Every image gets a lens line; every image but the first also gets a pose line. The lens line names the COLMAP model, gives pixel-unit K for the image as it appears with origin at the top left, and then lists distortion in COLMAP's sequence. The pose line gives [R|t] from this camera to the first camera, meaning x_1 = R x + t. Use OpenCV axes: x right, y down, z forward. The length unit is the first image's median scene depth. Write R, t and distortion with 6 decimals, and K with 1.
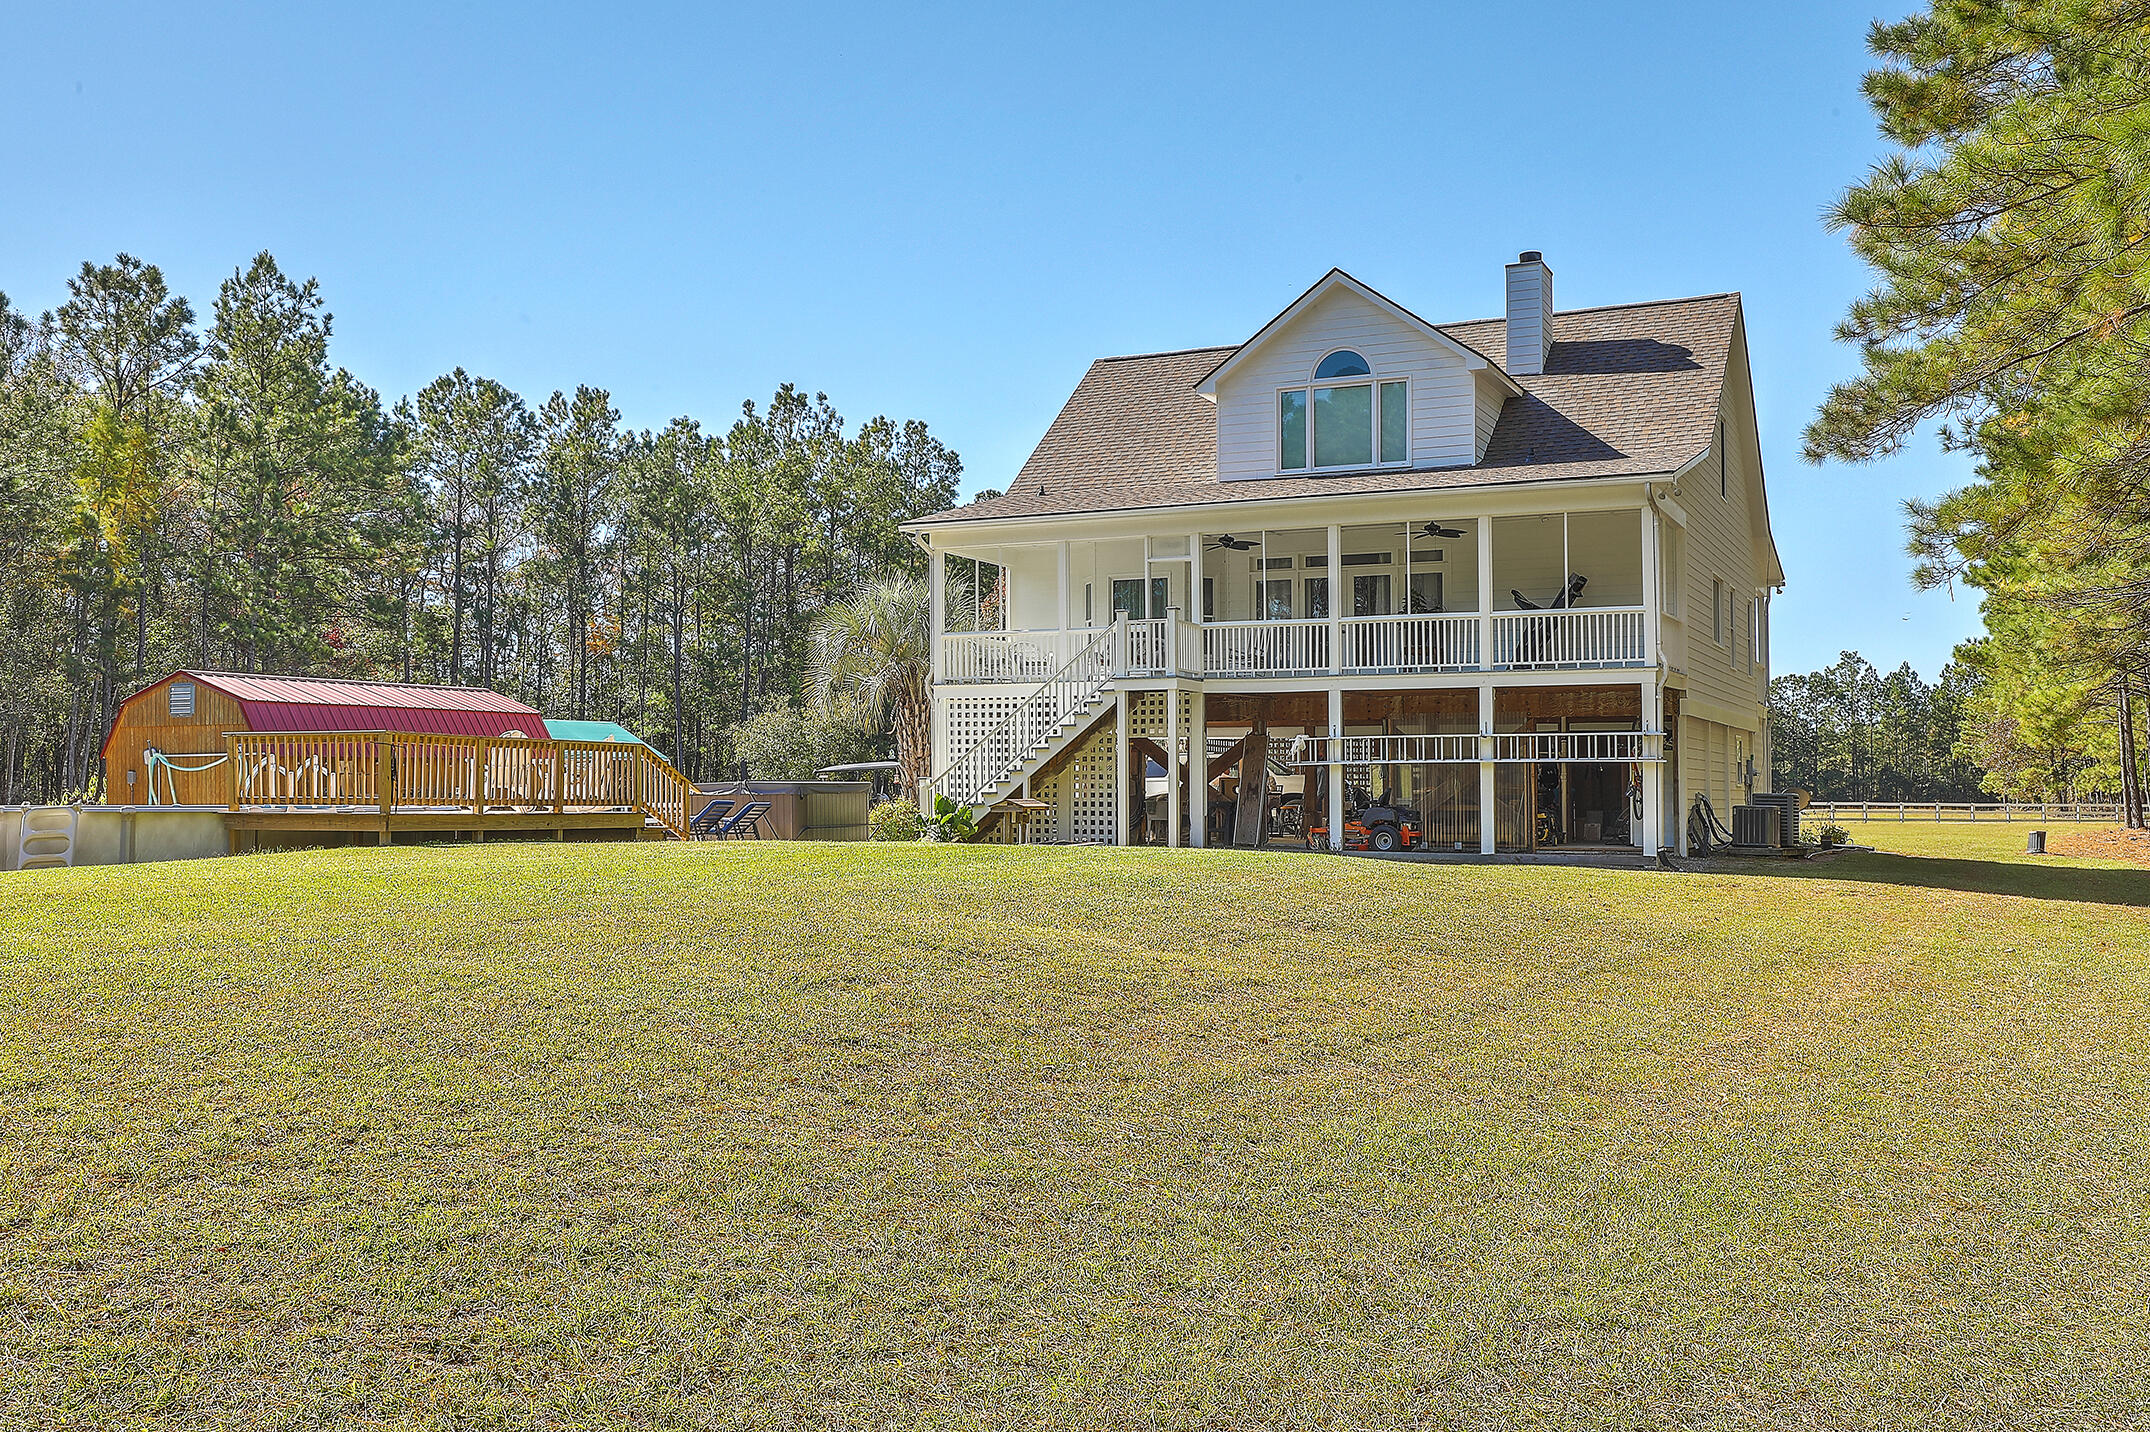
lens RADIAL K [[1947.9, 0, 1113.2], [0, 1947.9, 716.9], [0, 0, 1]] dist [0.005920, 0.011207]
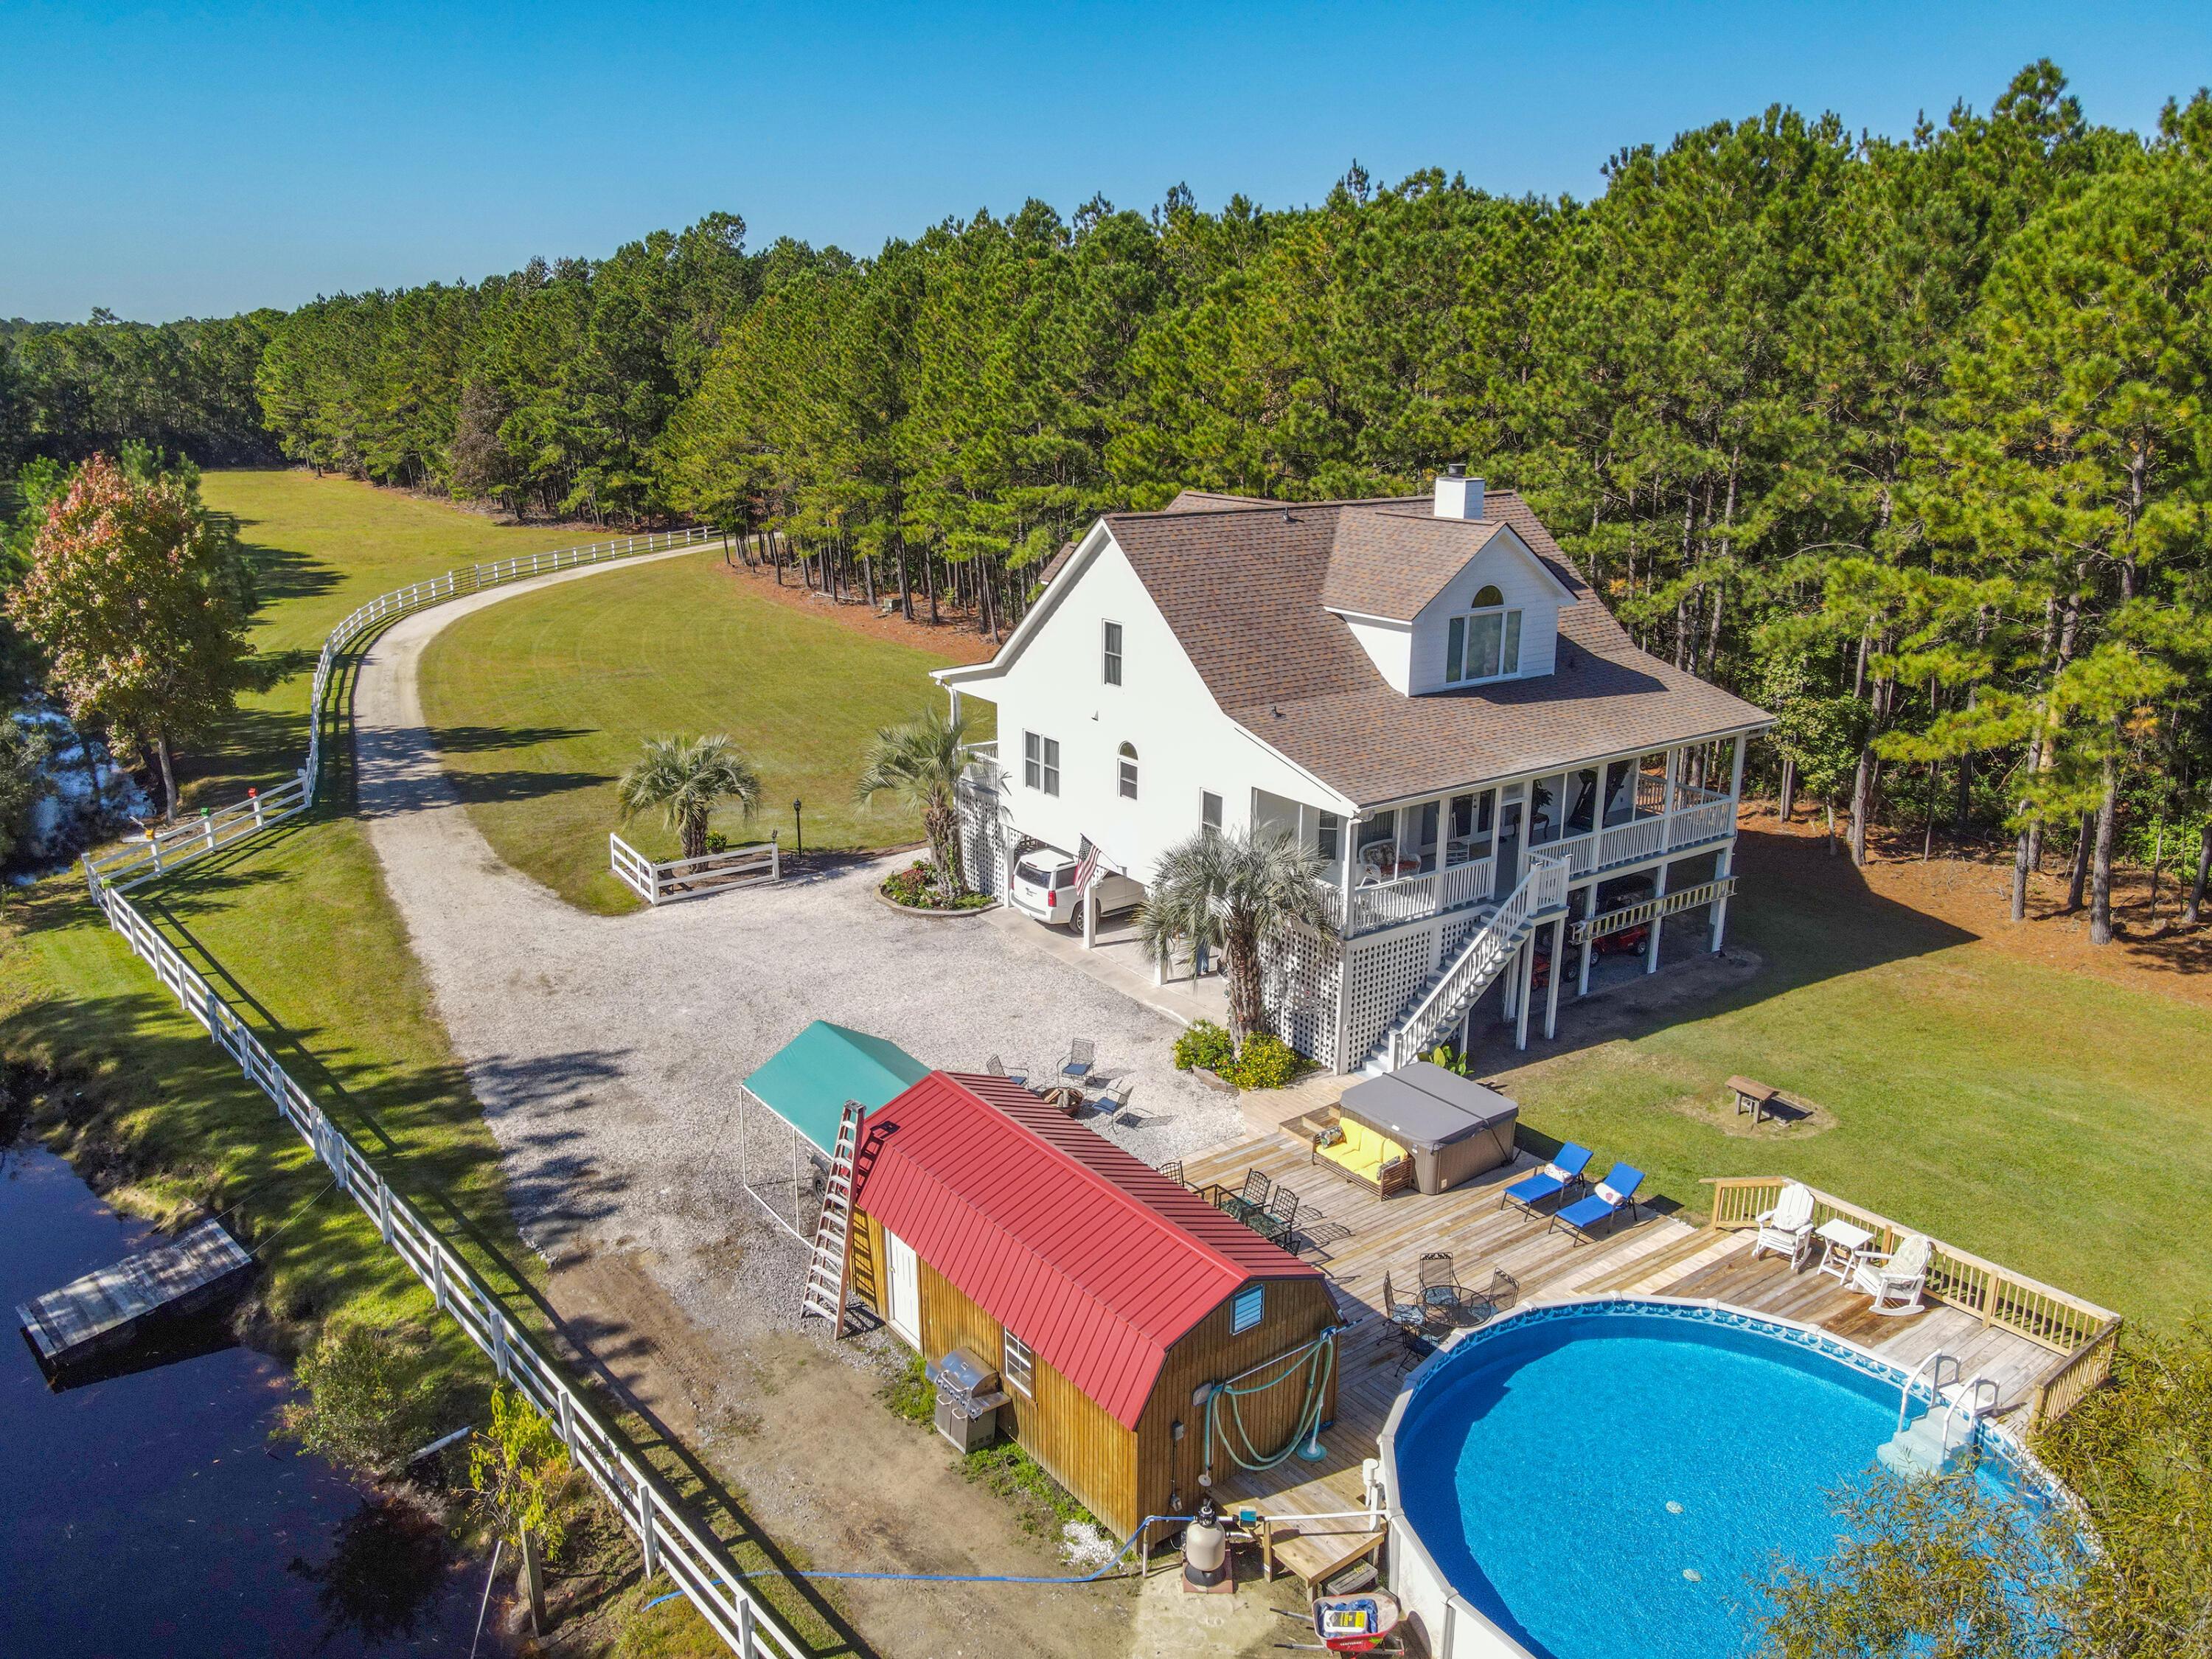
lens RADIAL K [[1620.5, 0, 1106.0], [0, 1620.5, 829.5], [0, 0, 1]] dist [0.001311, 0.011471]
pose [[0.497938, -0.237829, 0.833963, -0.895713], [-0.043551, 0.953588, 0.297947, -0.335307], [-0.866118, -0.184679, 0.464471, 0.708134]]
